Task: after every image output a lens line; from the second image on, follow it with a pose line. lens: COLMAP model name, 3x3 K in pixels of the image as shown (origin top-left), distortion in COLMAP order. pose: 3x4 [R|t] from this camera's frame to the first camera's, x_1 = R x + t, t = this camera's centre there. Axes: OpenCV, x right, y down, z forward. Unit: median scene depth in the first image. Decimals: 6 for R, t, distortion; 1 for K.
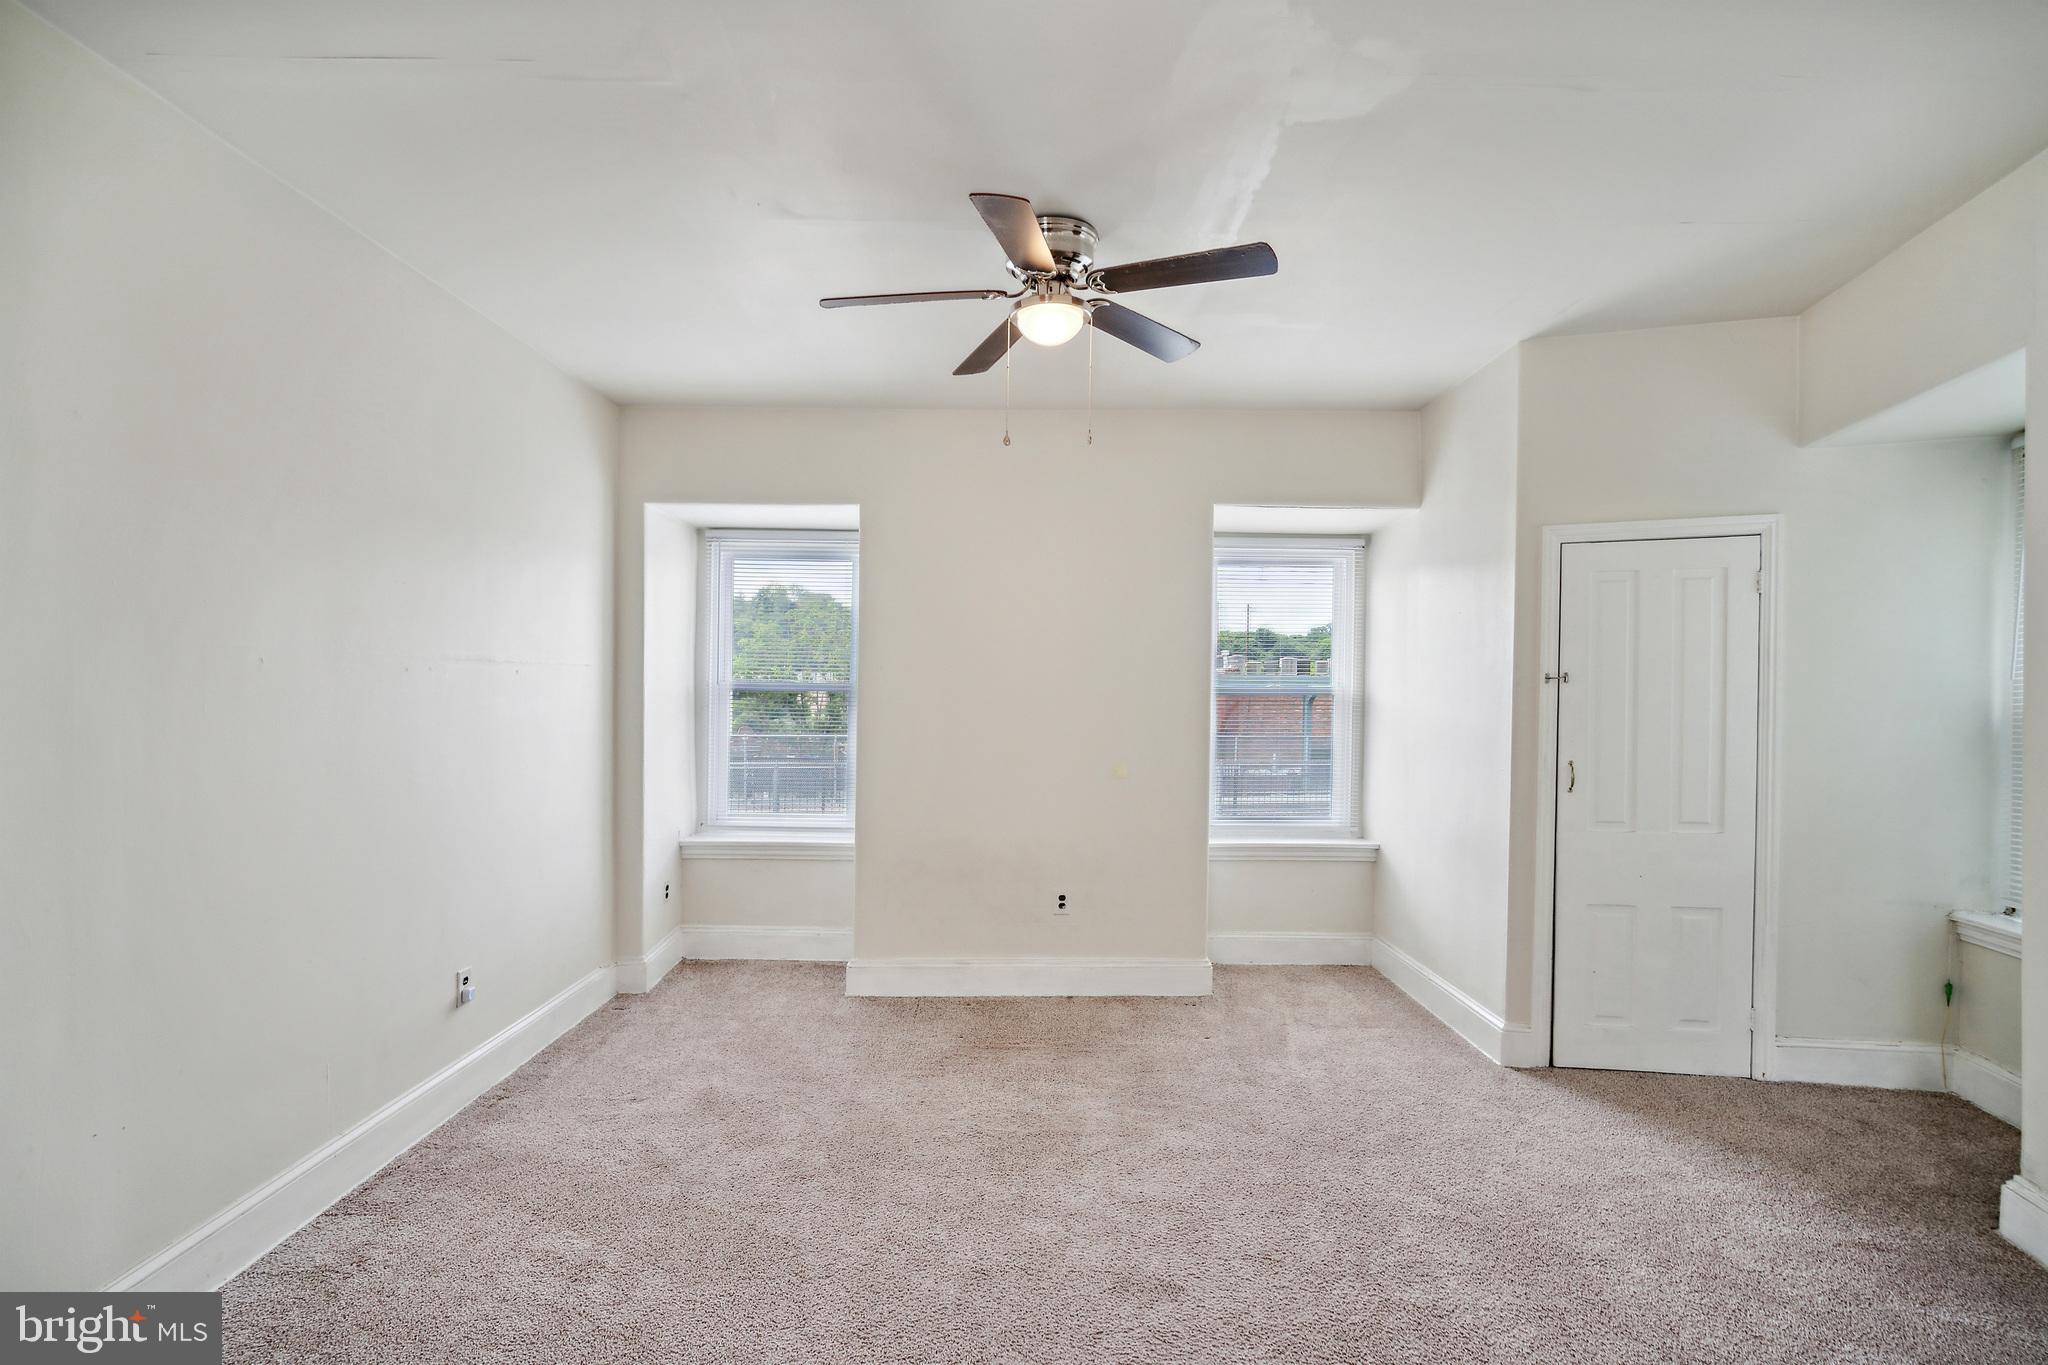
lens RADIAL K [[912.0, 0, 1023.7], [0, 912.0, 729.7], [0, 0, 1]] dist [-0.004770, -0.000529]
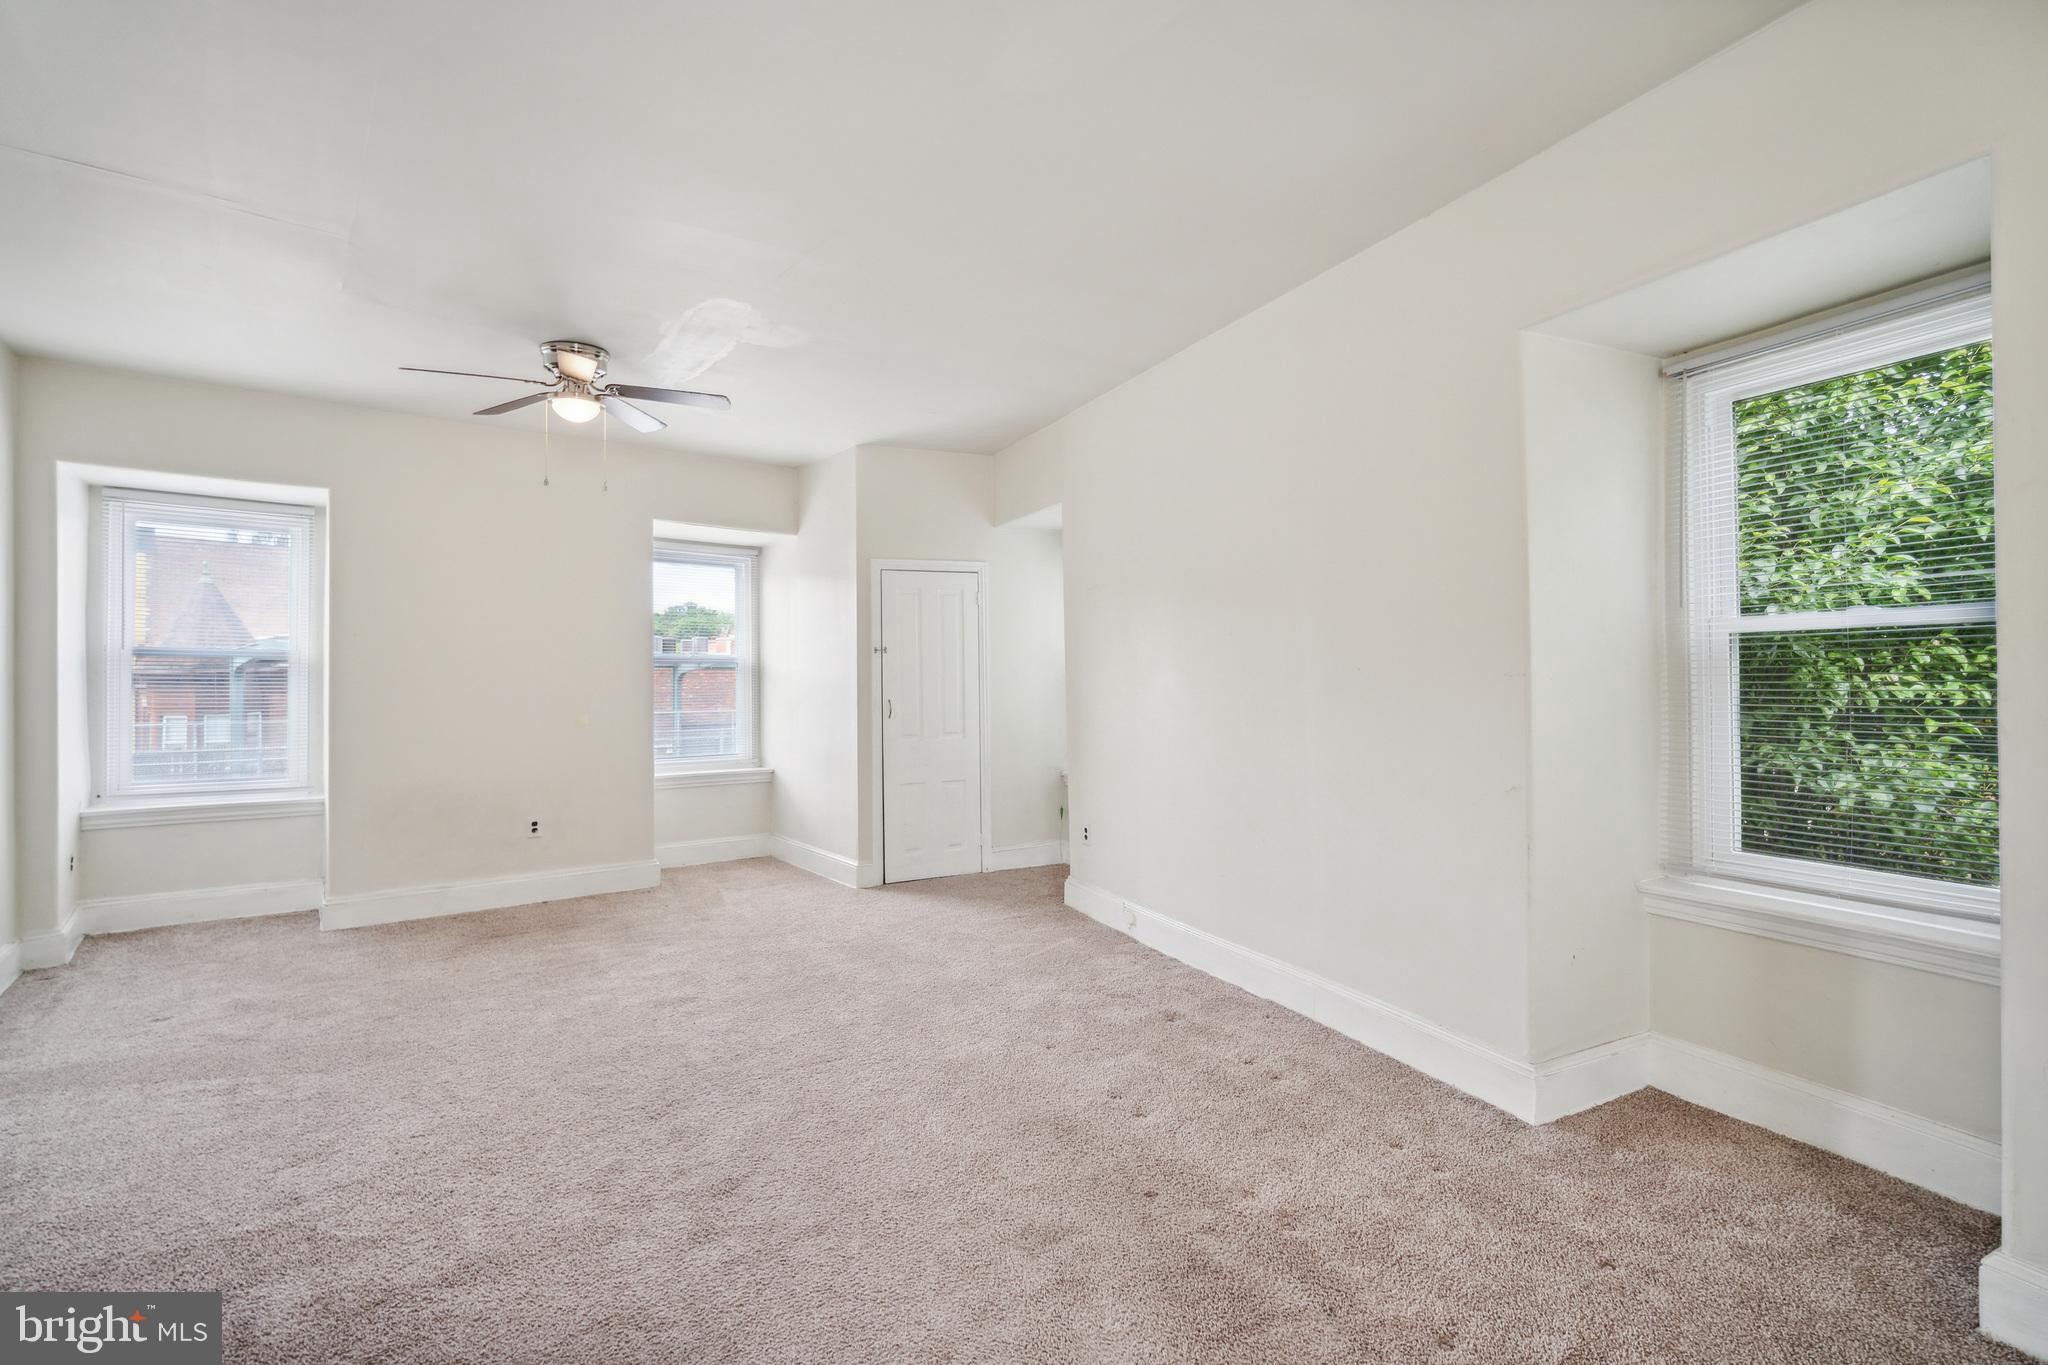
lens RADIAL K [[906.1, 0, 1024.0], [0, 906.1, 682.5], [0, 0, 1]] dist [-0.001381, -0.000100]
pose [[0.778869, -0.010525, 0.627098, -0.223592], [0.028057, 0.999443, -0.018073, 0.035573], [-0.626558, 0.031671, 0.778731, -0.404910]]
